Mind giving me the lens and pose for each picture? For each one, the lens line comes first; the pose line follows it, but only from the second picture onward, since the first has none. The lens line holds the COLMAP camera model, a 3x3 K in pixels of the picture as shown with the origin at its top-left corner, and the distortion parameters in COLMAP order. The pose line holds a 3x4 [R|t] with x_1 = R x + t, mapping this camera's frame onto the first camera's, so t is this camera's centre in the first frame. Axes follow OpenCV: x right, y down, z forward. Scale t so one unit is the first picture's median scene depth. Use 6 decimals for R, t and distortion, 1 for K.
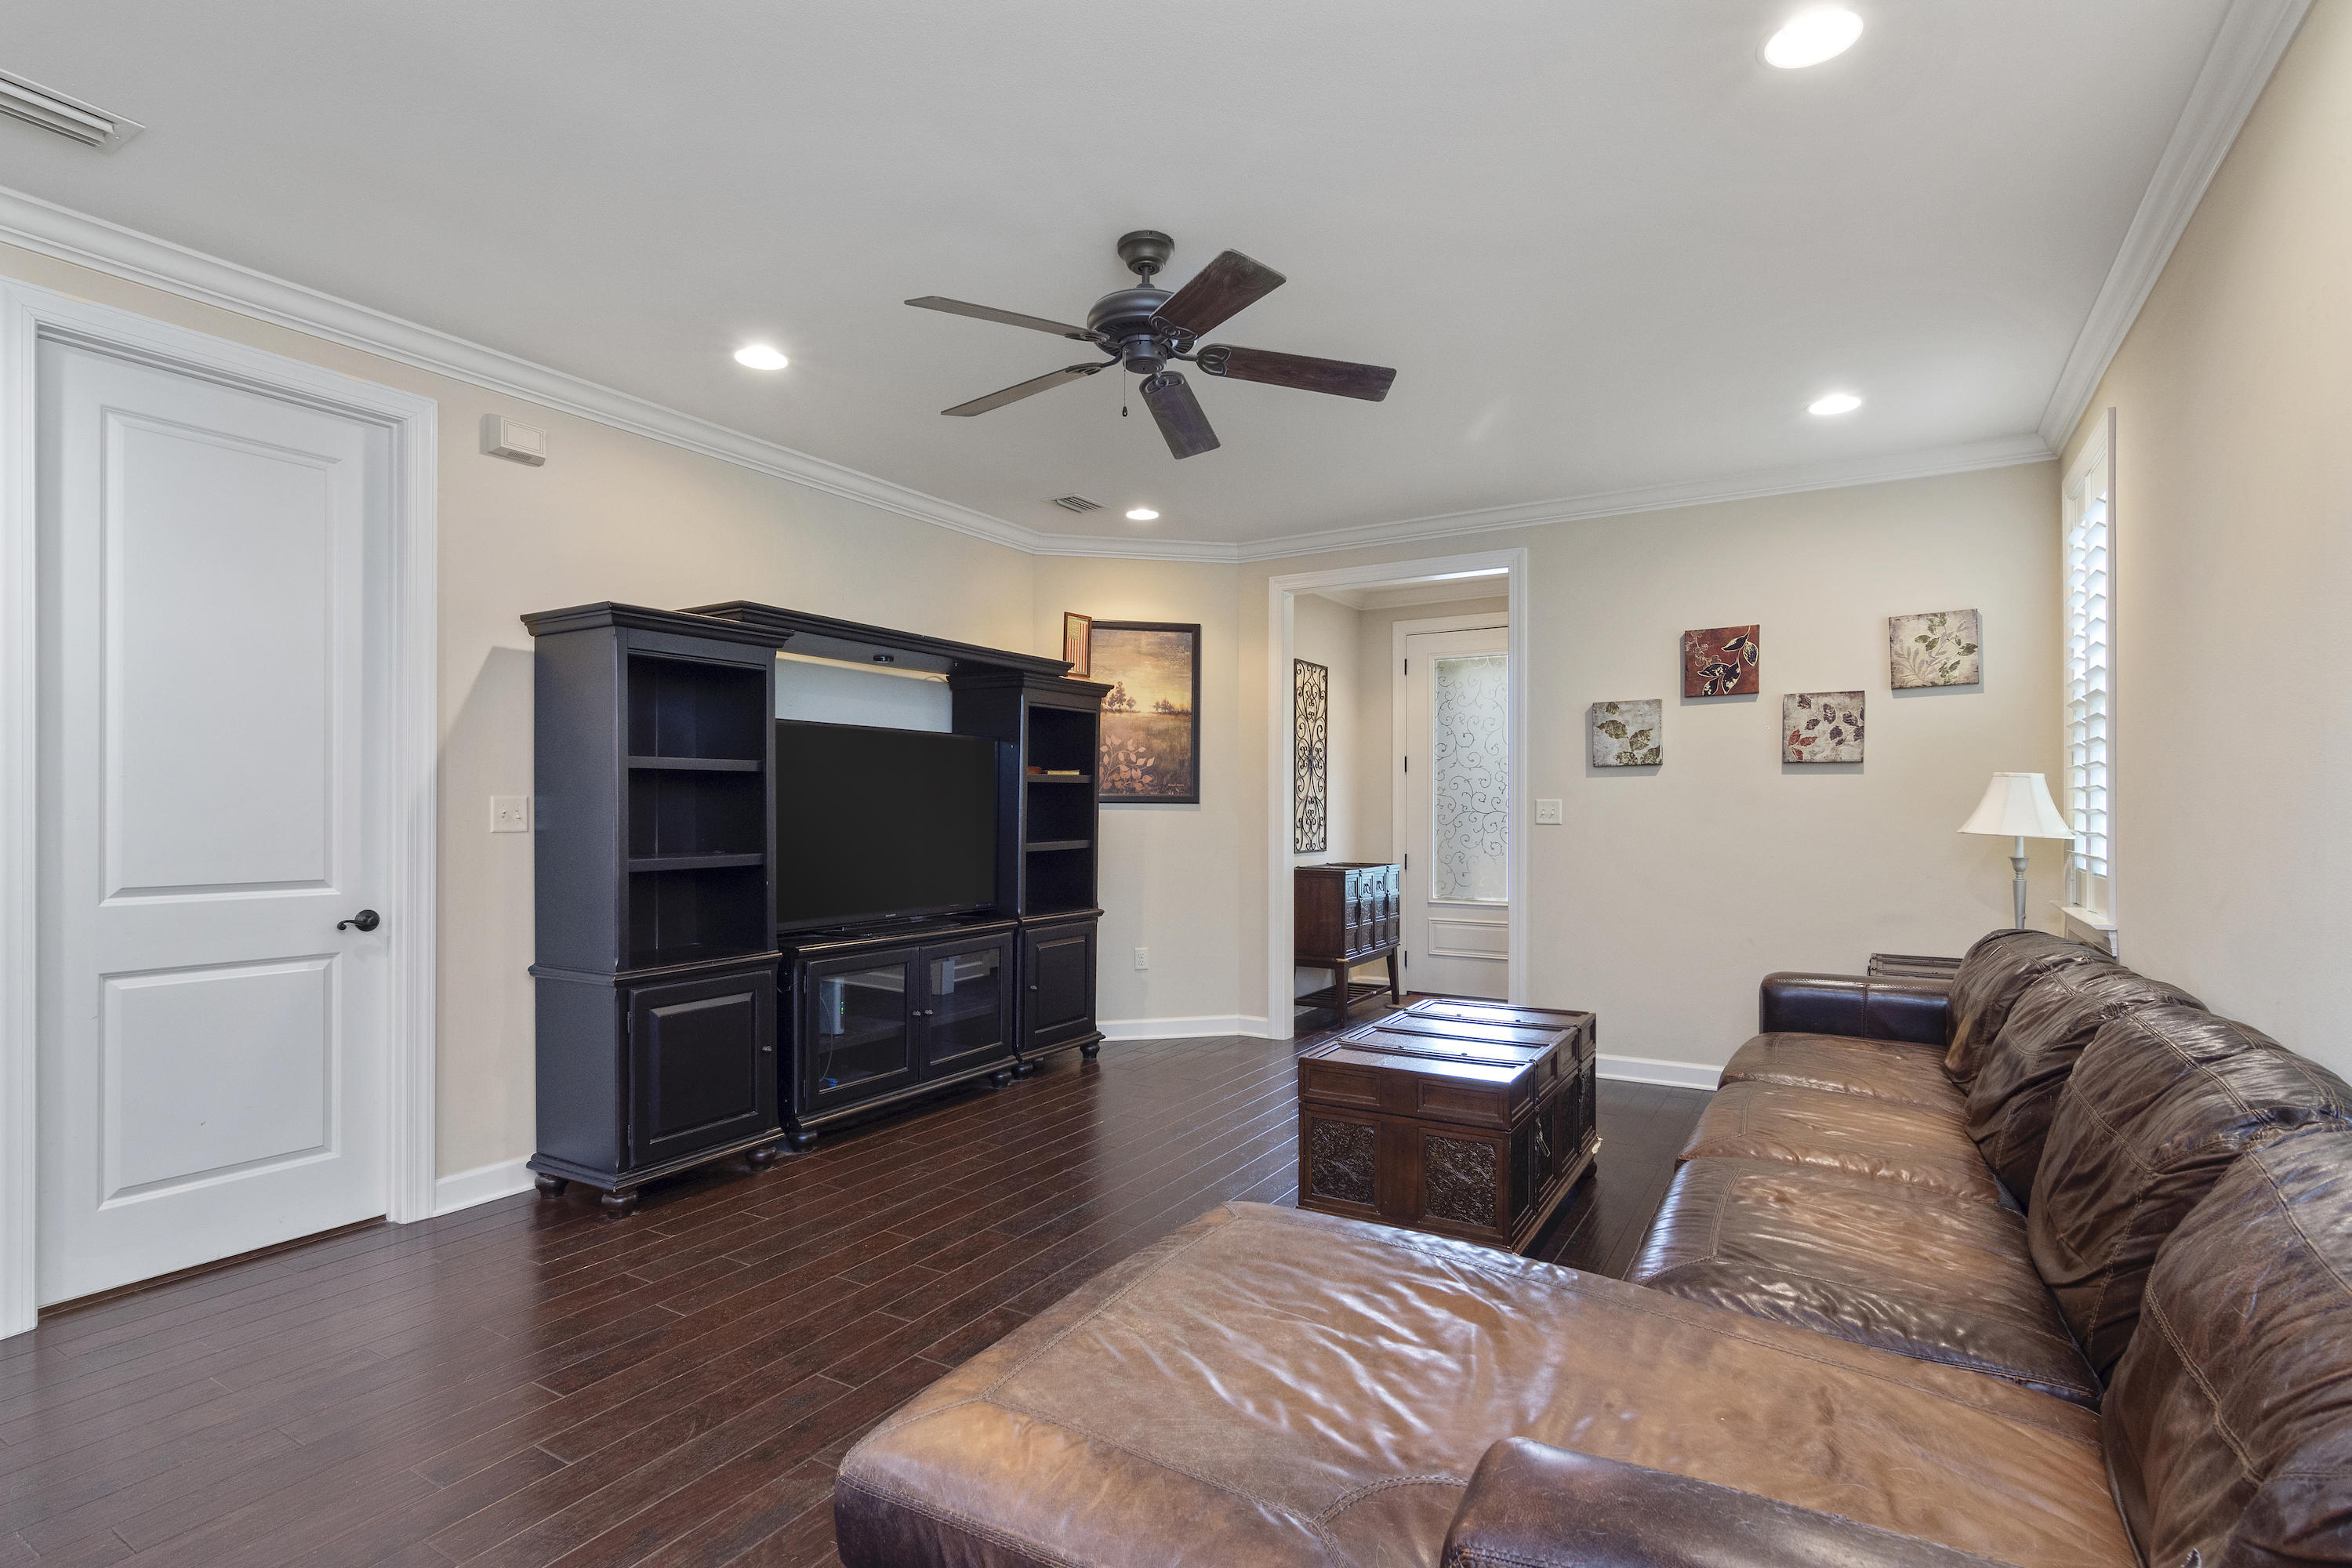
lens RADIAL K [[1144.3, 0, 1118.8], [0, 1144.3, 809.5], [0, 0, 1]] dist [-0.002542, -0.000937]
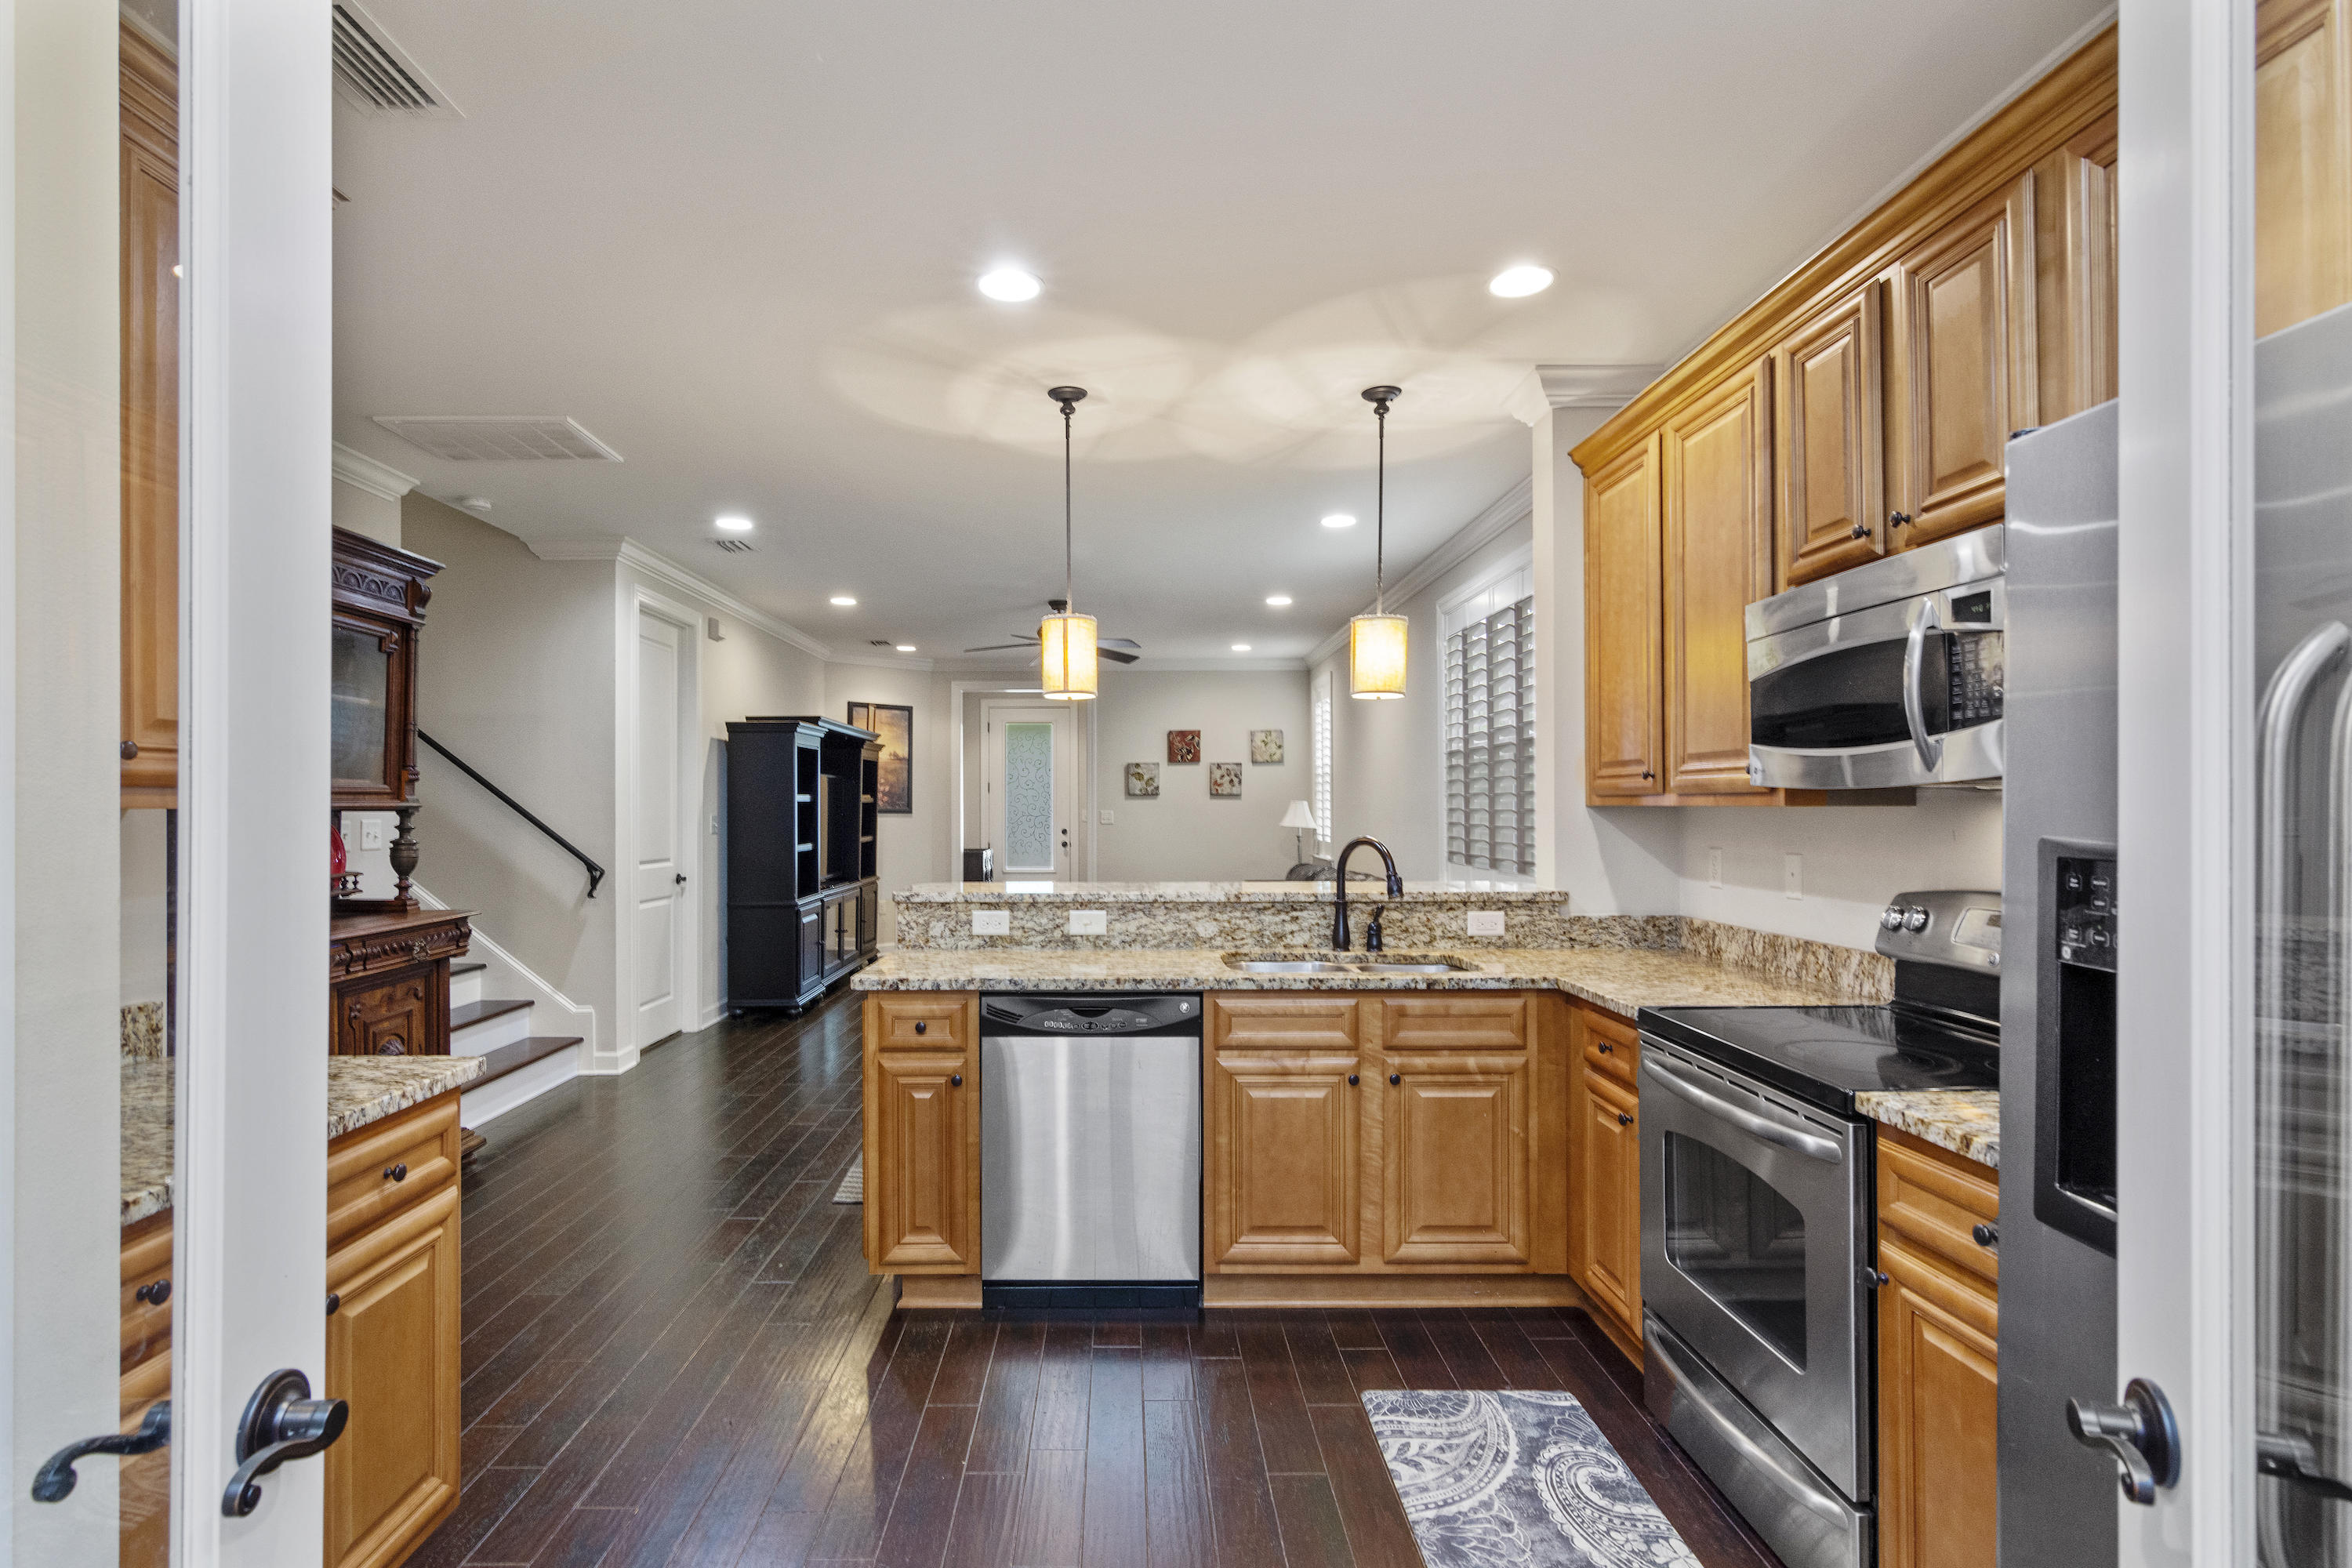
lens RADIAL K [[1144.3, 0, 1135.8], [0, 1144.3, 797.3], [0, 0, 1]] dist [-0.002542, -0.000937]
pose [[0.832084, 0.002994, 0.554642, -0.741697], [0.002298, 0.999958, -0.008845, -0.016736], [-0.554645, 0.008634, 0.832042, -0.728347]]
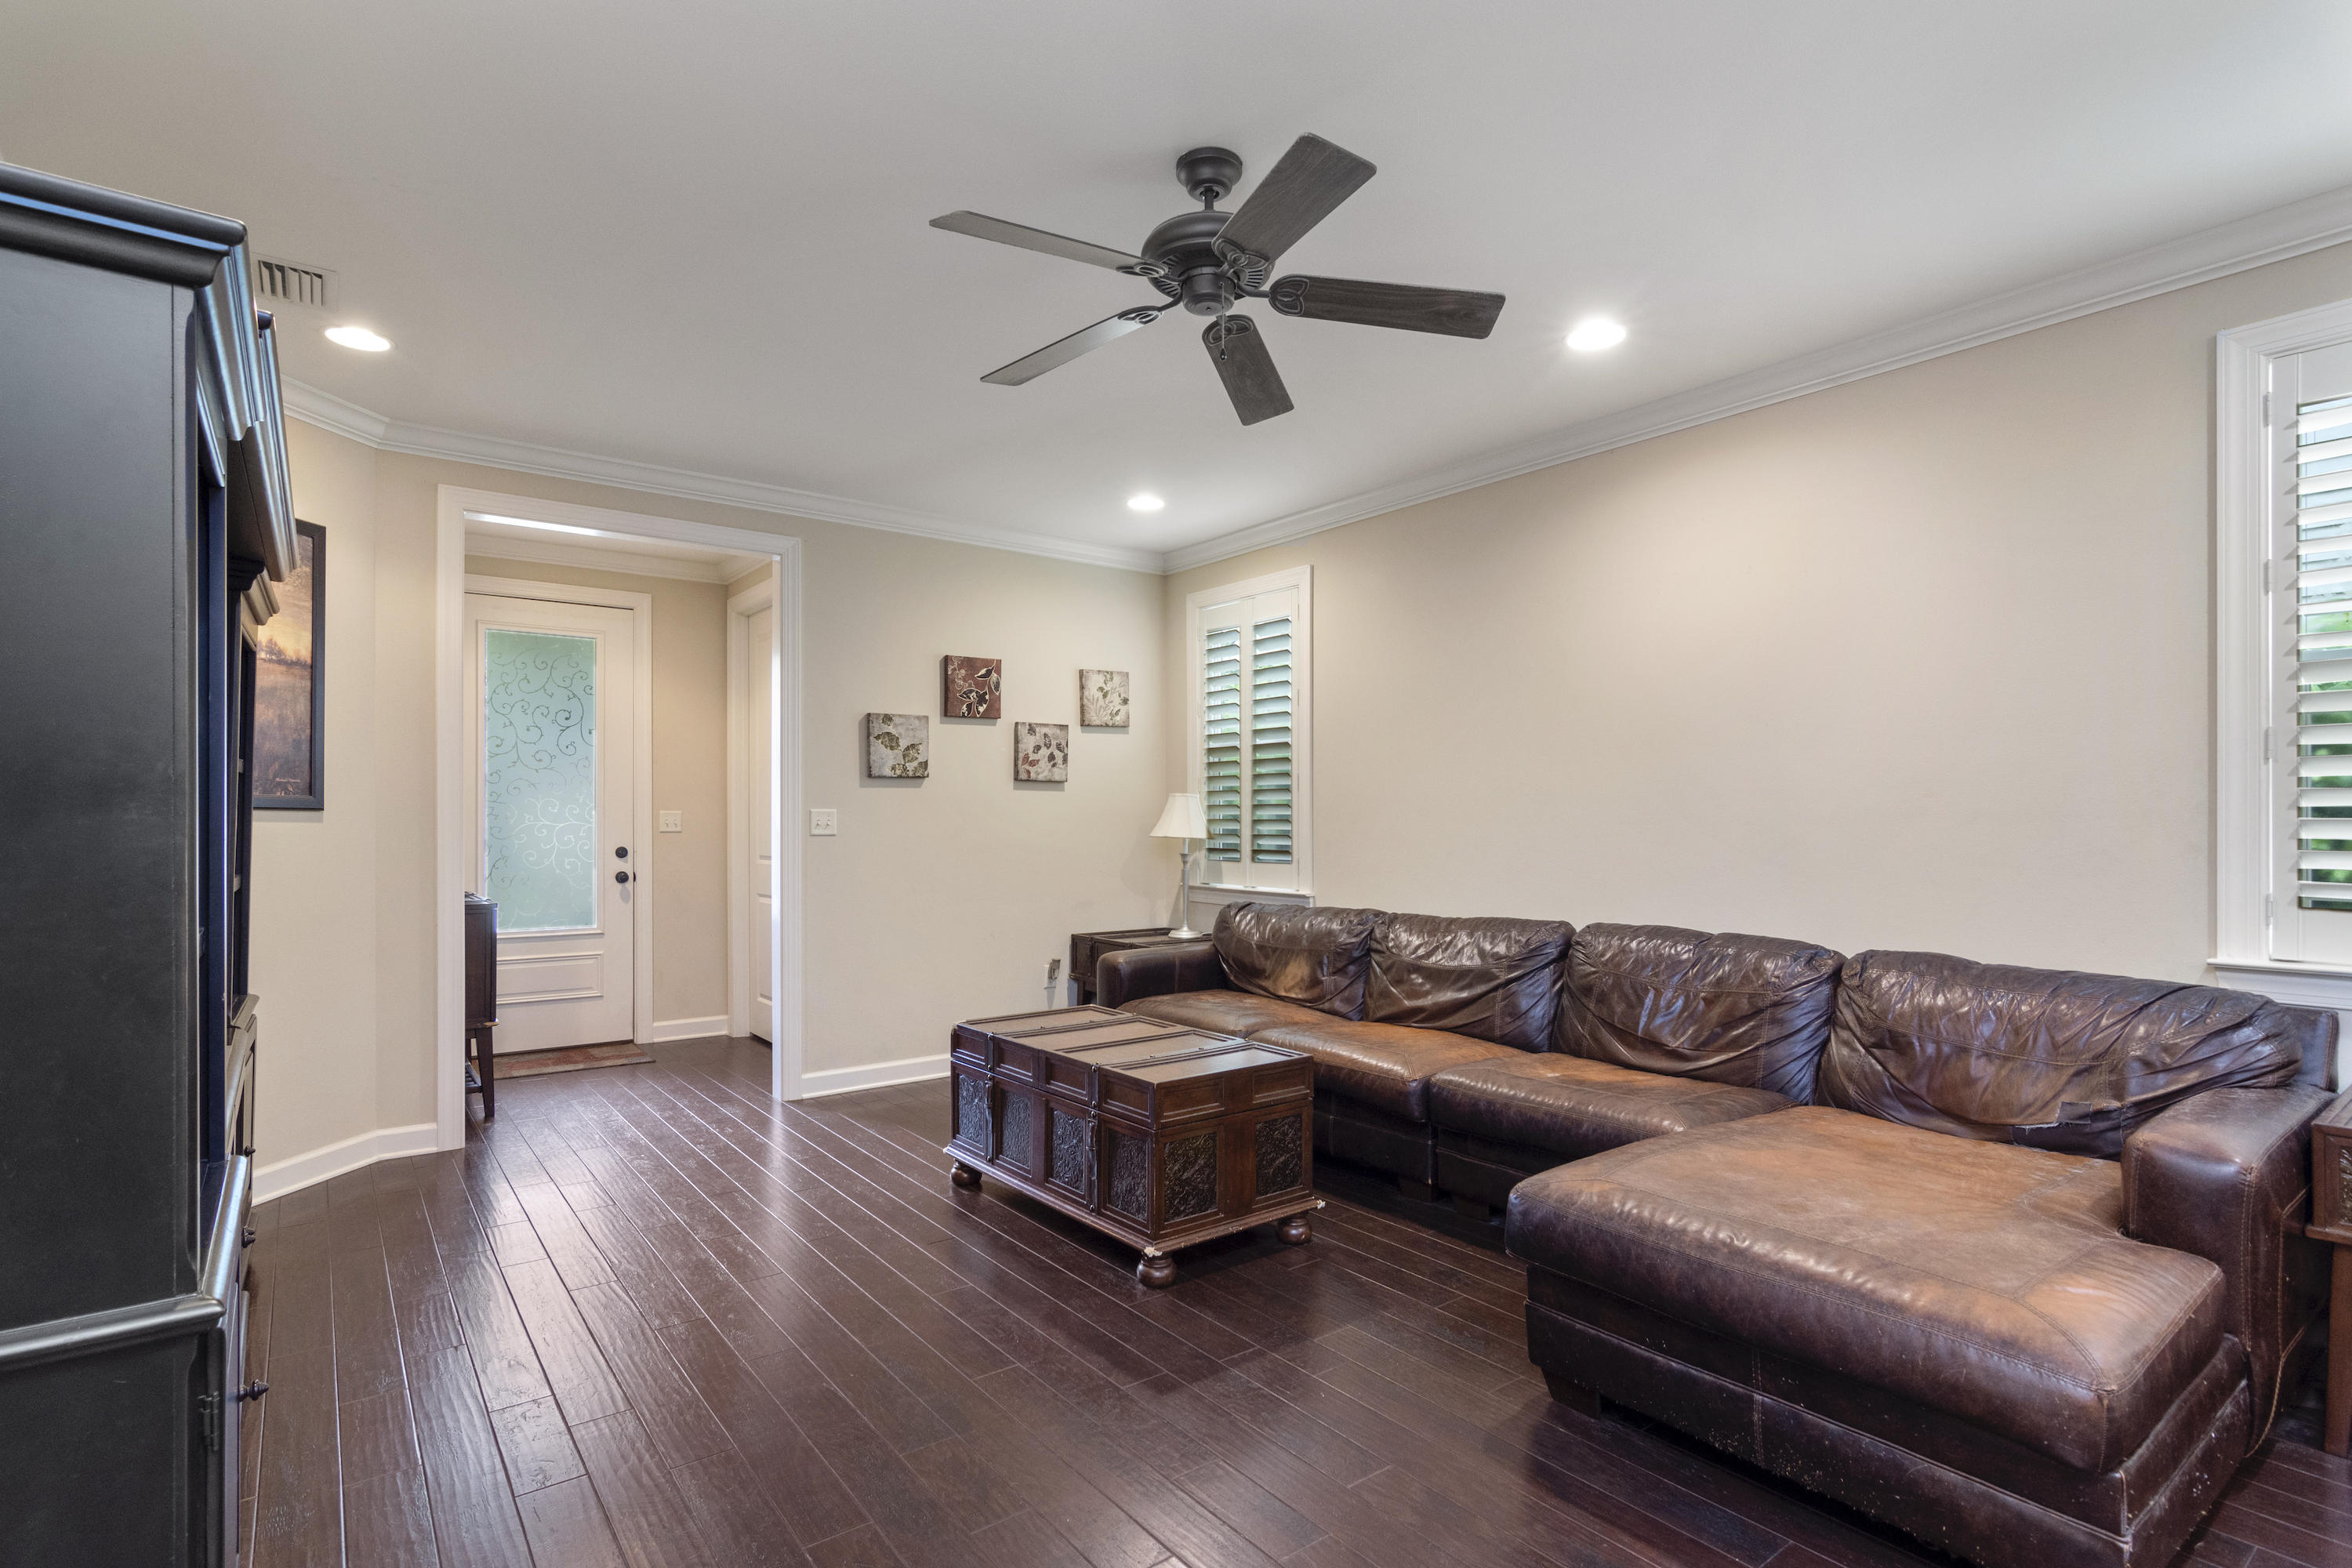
lens RADIAL K [[1144.3, 0, 1233.7], [0, 1144.3, 807.0], [0, 0, 1]] dist [-0.002542, -0.000937]
pose [[0.325093, 0.010998, 0.945618, -0.457423], [0.000648, 0.999930, -0.011853, 0.000549], [-0.945682, 0.004466, 0.325063, 0.409903]]
